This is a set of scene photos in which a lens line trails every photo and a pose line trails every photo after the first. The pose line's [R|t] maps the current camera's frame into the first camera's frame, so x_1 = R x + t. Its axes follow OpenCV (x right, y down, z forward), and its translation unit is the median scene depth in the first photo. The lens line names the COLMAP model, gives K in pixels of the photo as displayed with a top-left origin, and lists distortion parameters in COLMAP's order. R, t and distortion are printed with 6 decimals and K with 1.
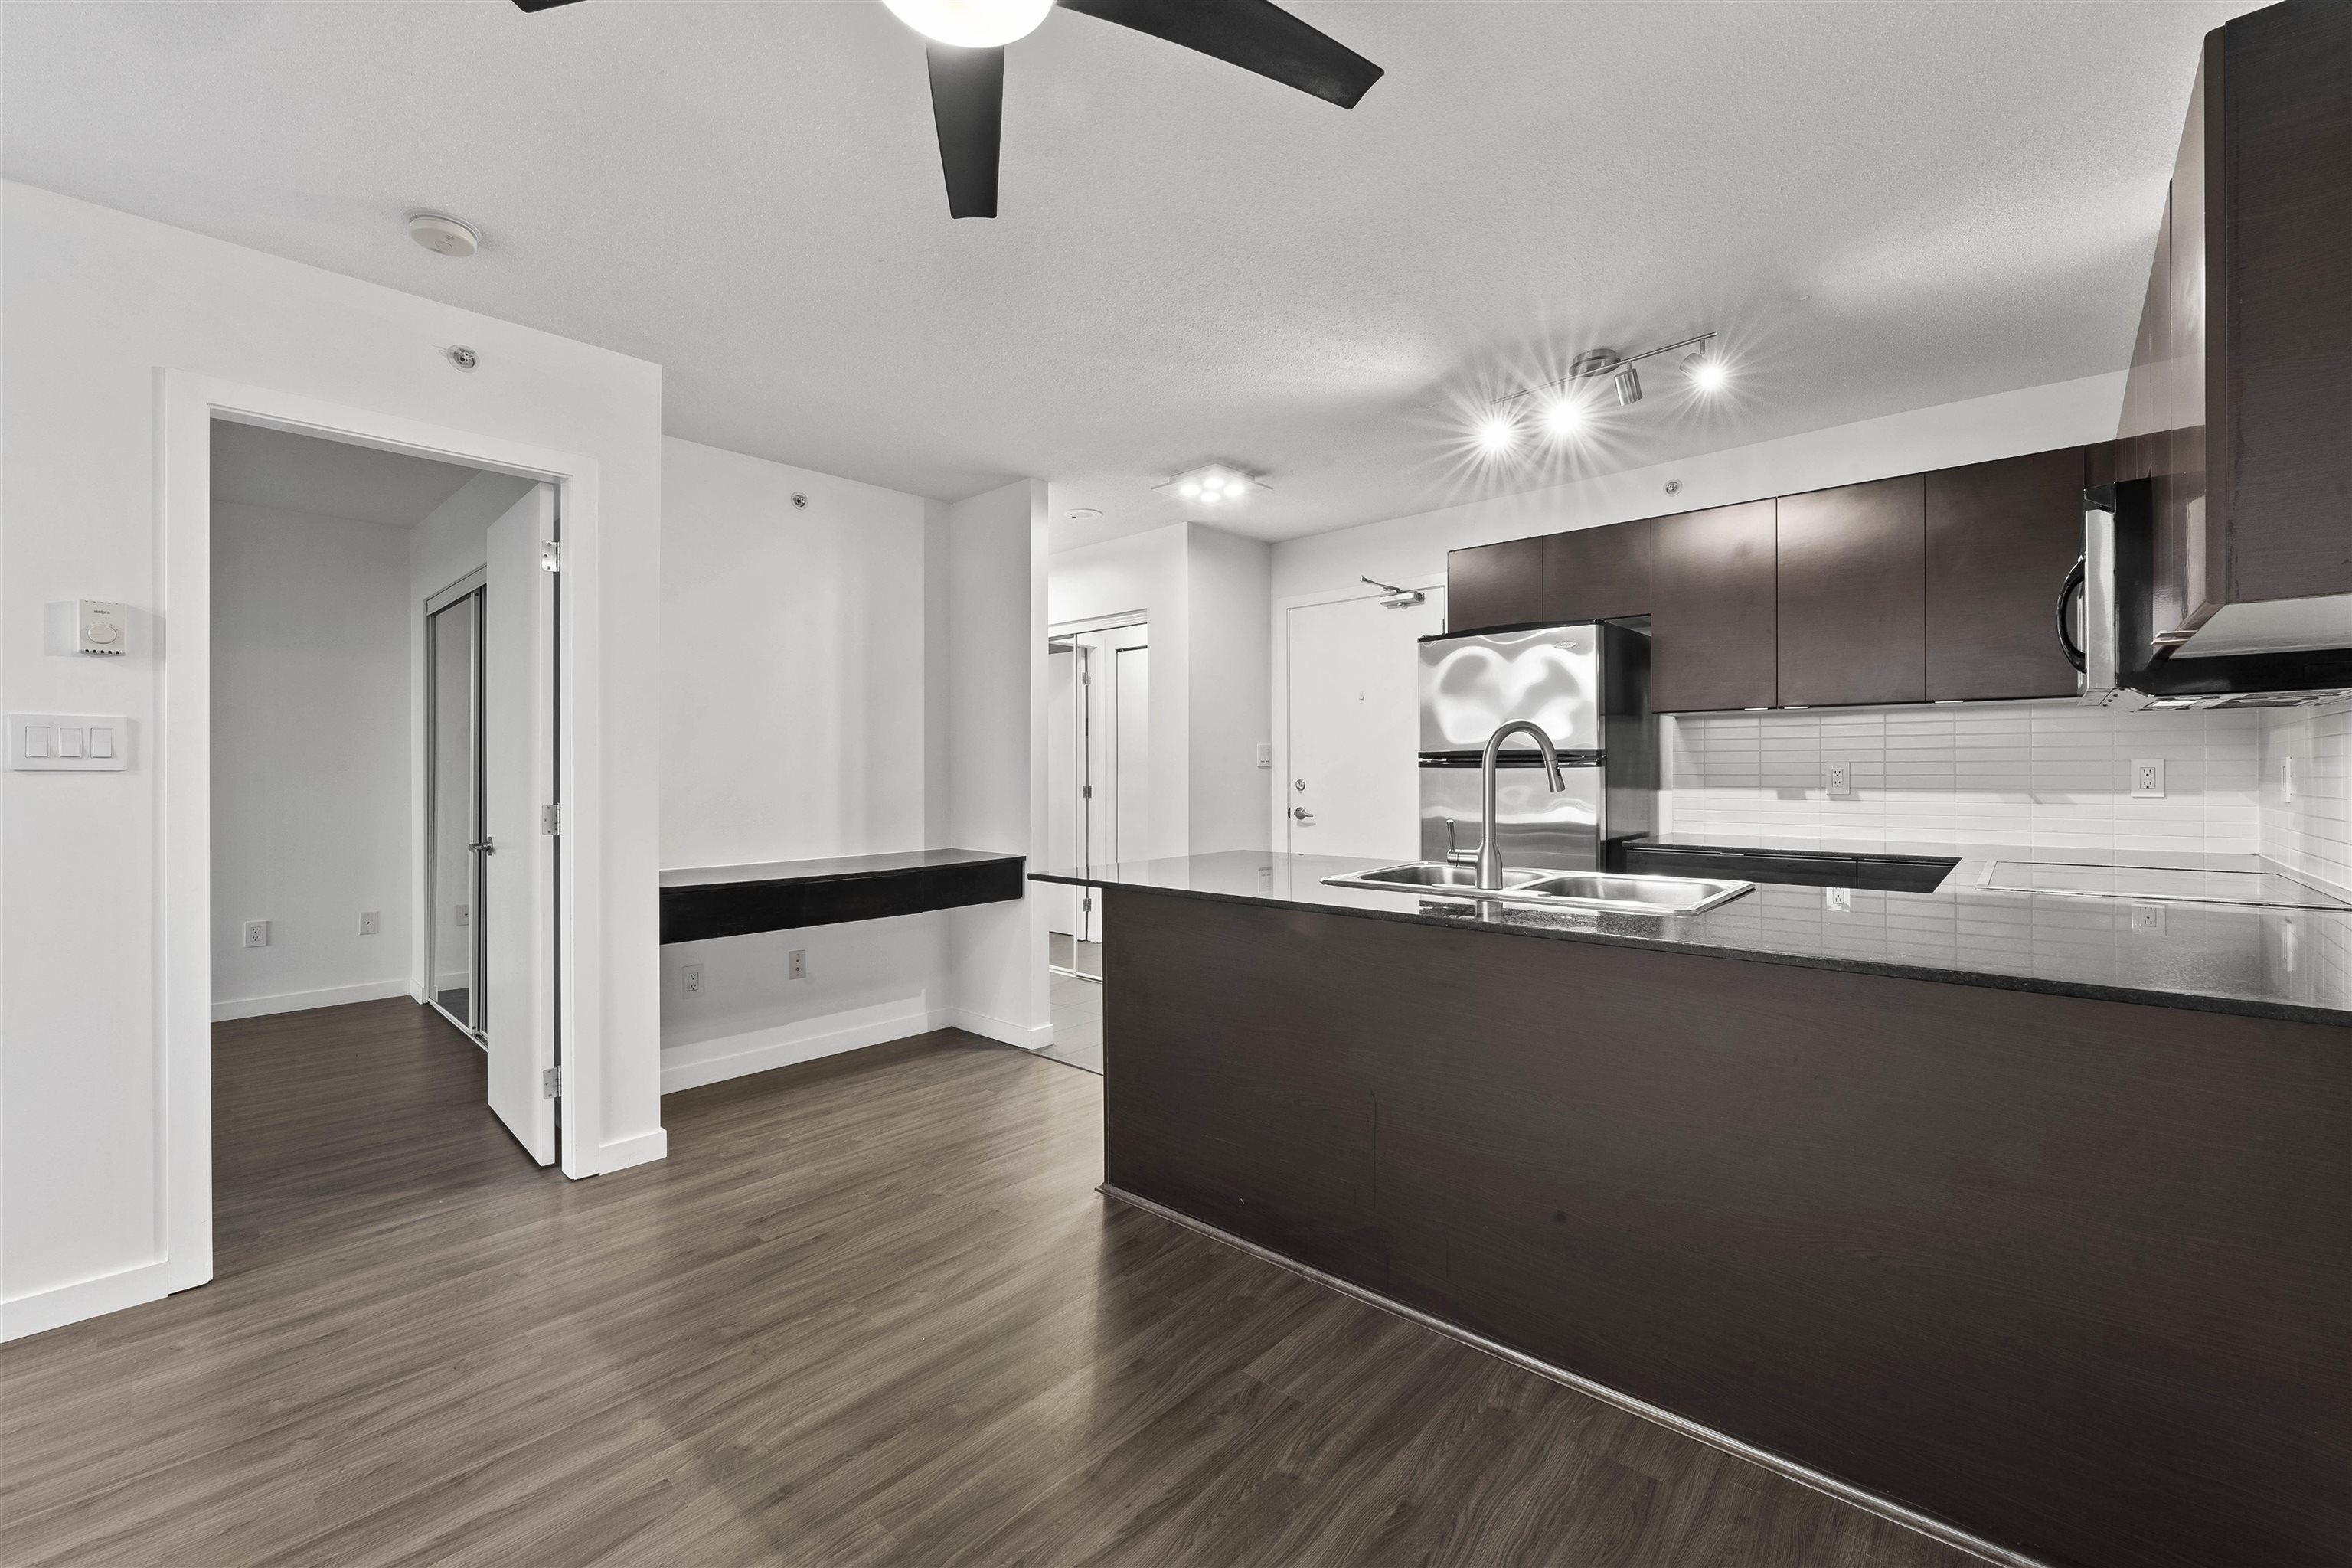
lens RADIAL K [[938.9, 0, 1192.5], [0, 938.9, 777.3], [0, 0, 1]] dist [-0.003914, 0.000101]
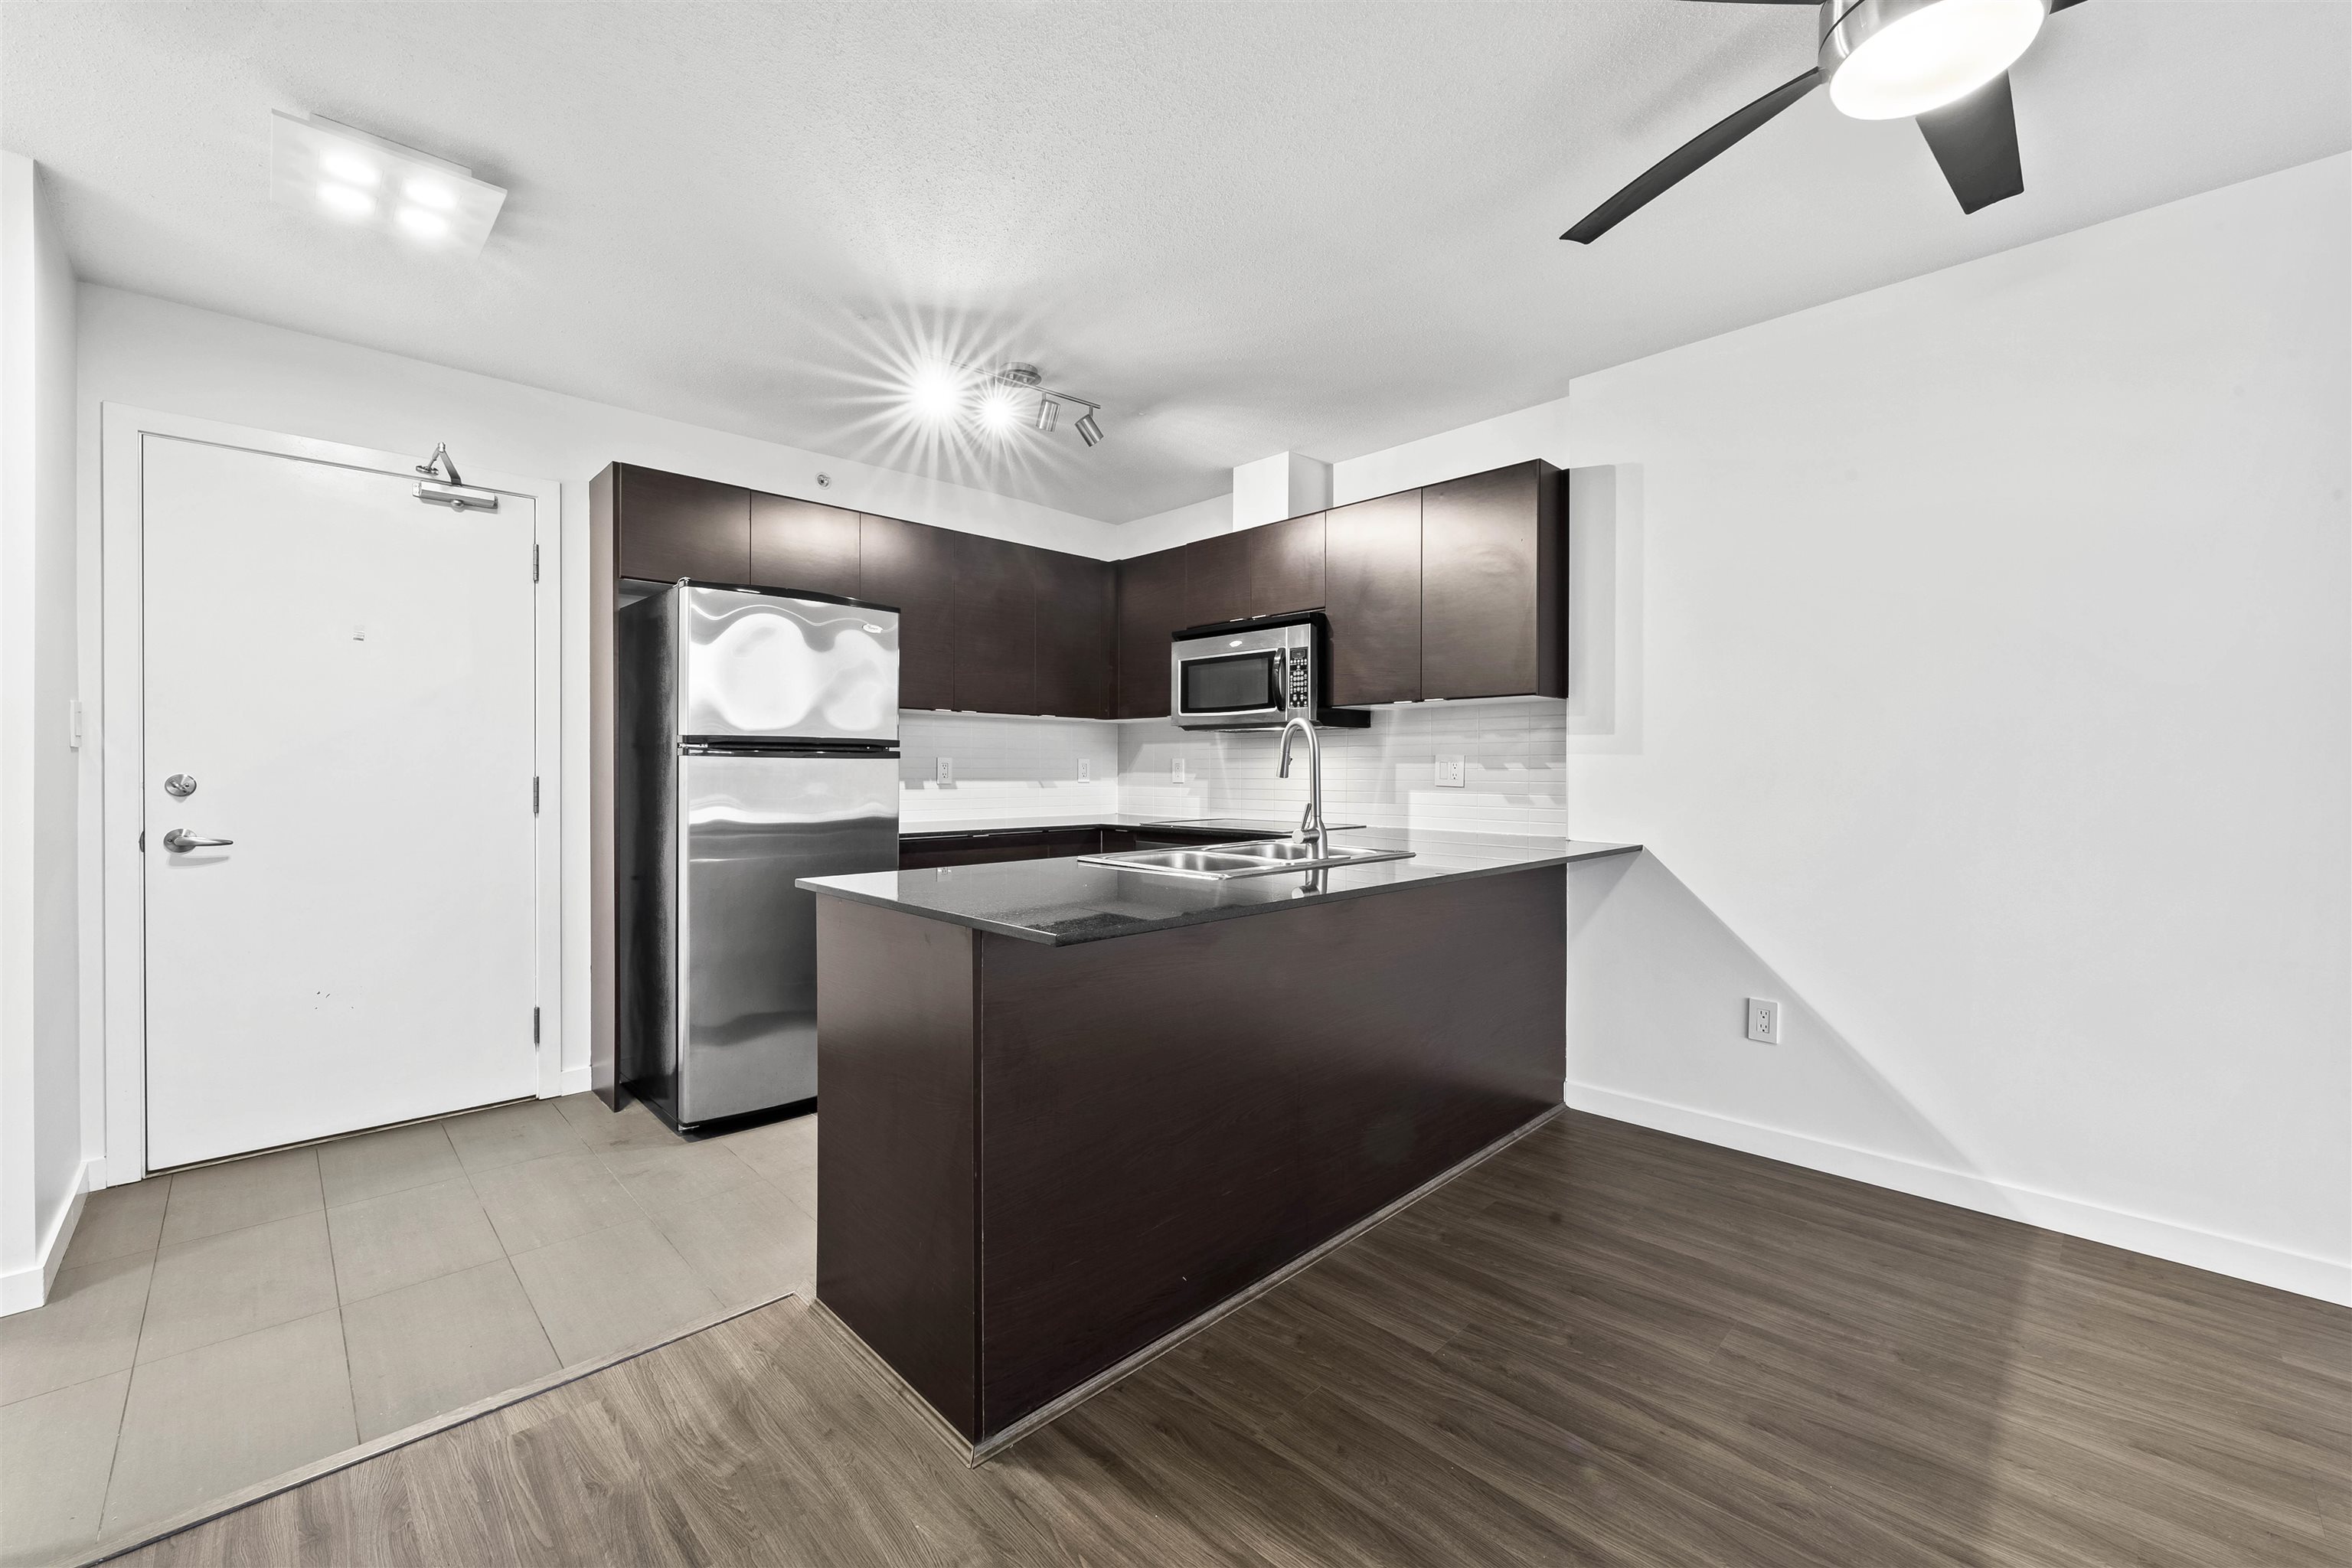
lens RADIAL K [[938.9, 0, 1138.6], [0, 938.9, 775.7], [0, 0, 1]] dist [-0.003914, 0.000101]
pose [[0.081051, -0.002247, 0.996707, -0.712283], [0.004832, 0.999987, 0.001861, 0.008761], [-0.996698, 0.004665, 0.081061, 0.902271]]
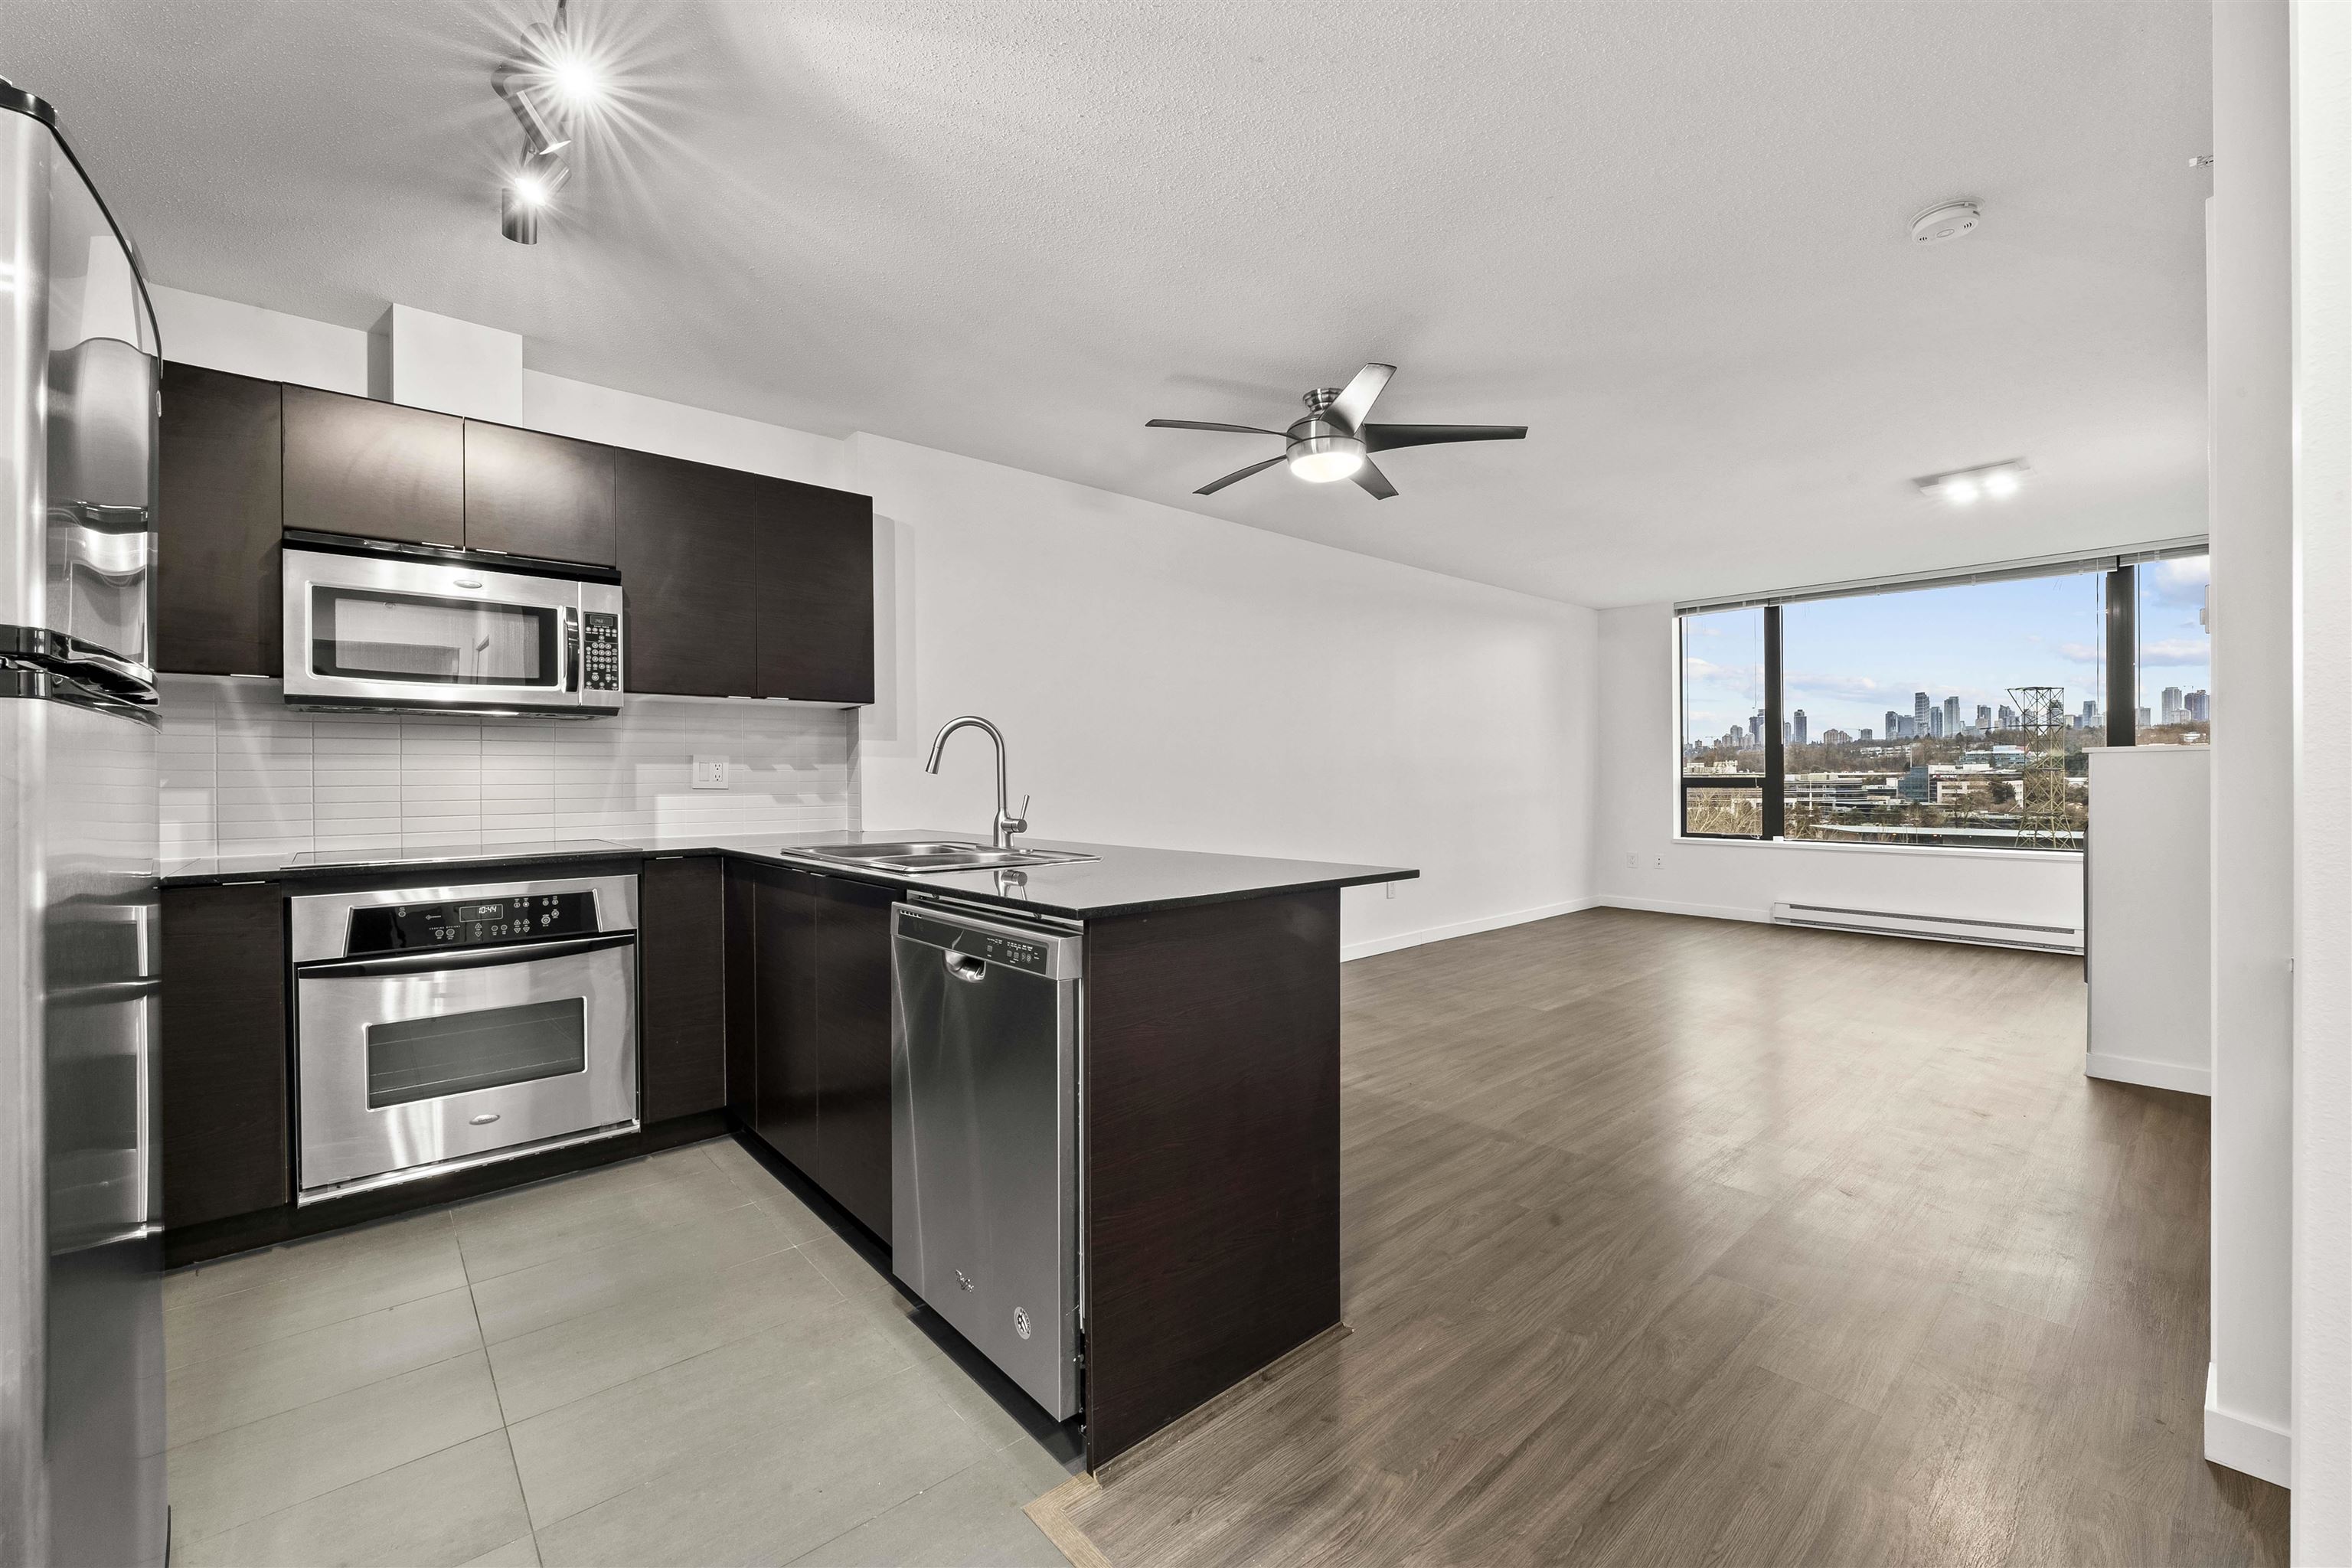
lens RADIAL K [[938.9, 0, 1190.0], [0, 938.9, 776.0], [0, 0, 1]] dist [-0.003914, 0.000101]
pose [[-0.994213, 0.011492, 0.106810, -0.064616], [0.011949, 0.999922, 0.003642, 0.015209], [-0.106760, 0.004897, -0.994273, 1.822558]]
